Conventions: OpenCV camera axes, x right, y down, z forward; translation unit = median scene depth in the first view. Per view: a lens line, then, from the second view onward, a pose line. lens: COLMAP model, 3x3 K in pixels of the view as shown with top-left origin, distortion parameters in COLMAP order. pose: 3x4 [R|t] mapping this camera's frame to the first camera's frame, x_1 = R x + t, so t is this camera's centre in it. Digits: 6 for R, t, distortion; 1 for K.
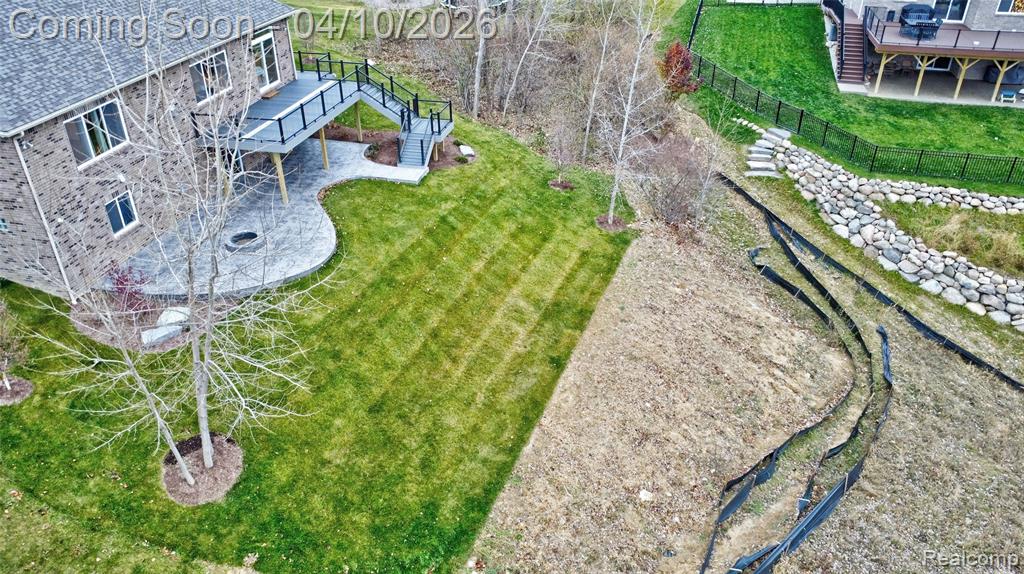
lens RADIAL K [[730.3, 0, 509.3], [0, 730.3, 299.6], [0, 0, 1]] dist [-0.004212, -0.060005]
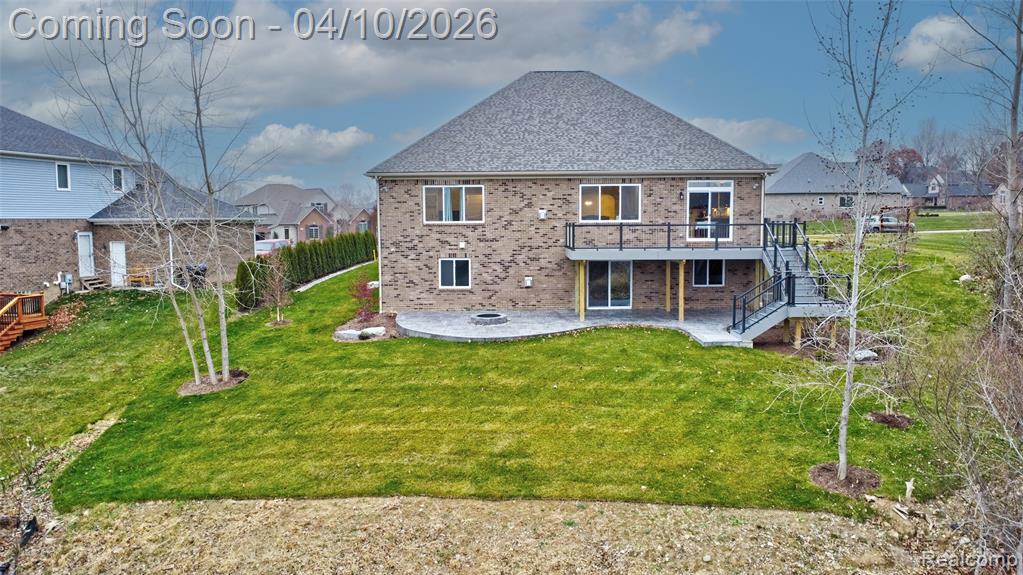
lens RADIAL K [[753.0, 0, 511.5], [0, 753.0, 287.5], [0, 0, 1]] dist [-0.022966, -0.011289]
pose [[0.219301, 0.090352, -0.971465, 0.553936], [-0.518805, 0.854062, -0.037684, -0.077949], [0.826286, 0.512265, 0.234172, 0.615886]]
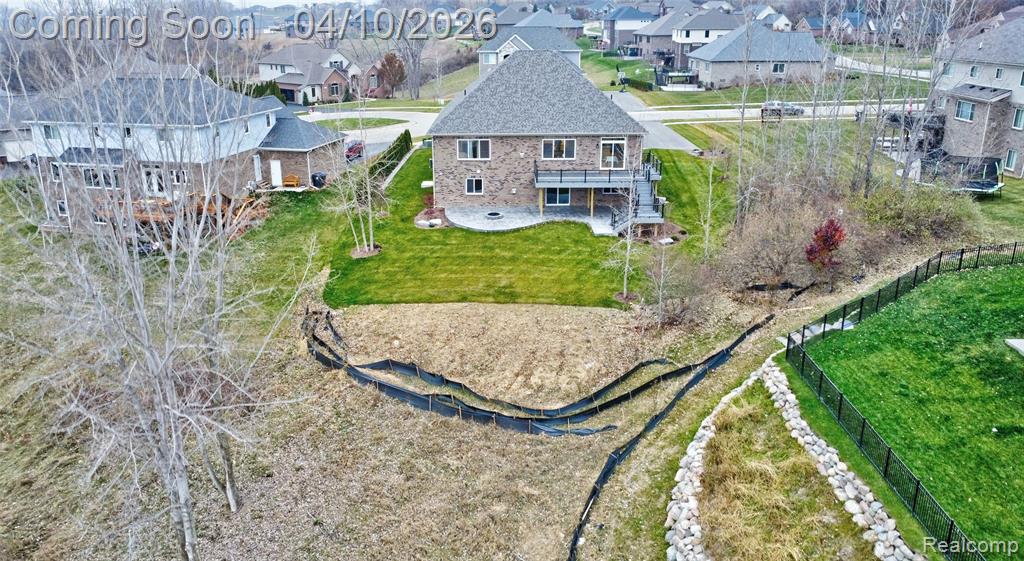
lens RADIAL K [[815.7, 0, 489.6], [0, 815.7, 253.7], [0, 0, 1]] dist [0.028376, -0.000150]
pose [[0.212200, 0.291160, -0.932844, 1.471969], [-0.518776, 0.842531, 0.144962, -0.258833], [0.828156, 0.453176, 0.329831, 0.231259]]
